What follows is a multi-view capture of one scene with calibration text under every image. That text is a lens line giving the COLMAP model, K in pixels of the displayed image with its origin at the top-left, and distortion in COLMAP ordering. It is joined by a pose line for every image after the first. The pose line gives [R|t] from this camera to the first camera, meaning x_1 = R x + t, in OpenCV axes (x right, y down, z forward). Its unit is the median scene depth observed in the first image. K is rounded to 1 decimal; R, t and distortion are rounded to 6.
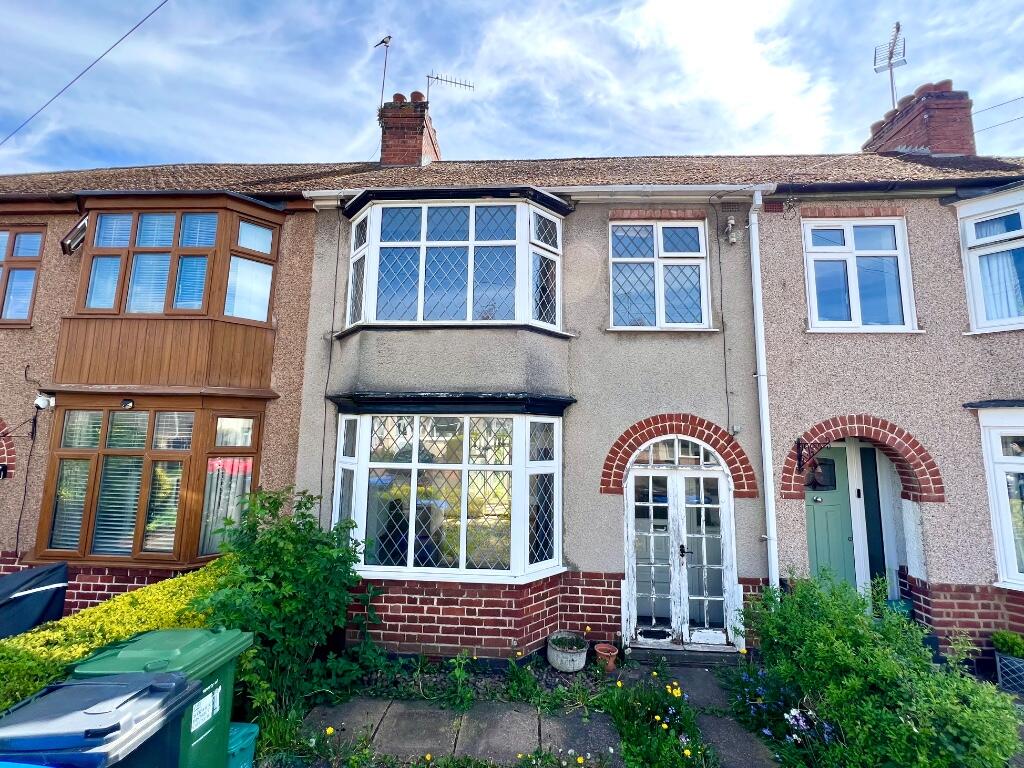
lens RADIAL K [[412.7, 0, 510.2], [0, 412.7, 380.9], [0, 0, 1]] dist [-0.001777, 0.000152]
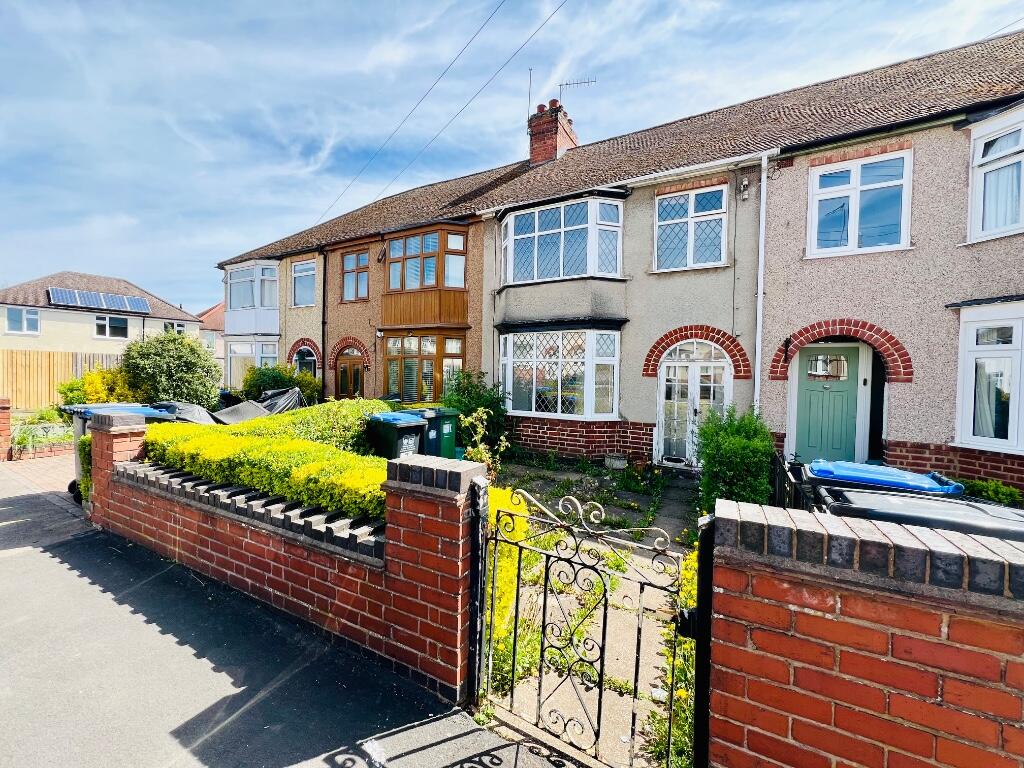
lens RADIAL K [[412.7, 0, 510.2], [0, 412.7, 380.9], [0, 0, 1]] dist [-0.001777, 0.000152]
pose [[0.895569, 0.009097, -0.444830, 0.463264], [0.049749, 0.991474, 0.120435, 0.065538], [0.442133, -0.129987, 0.887481, -0.663680]]
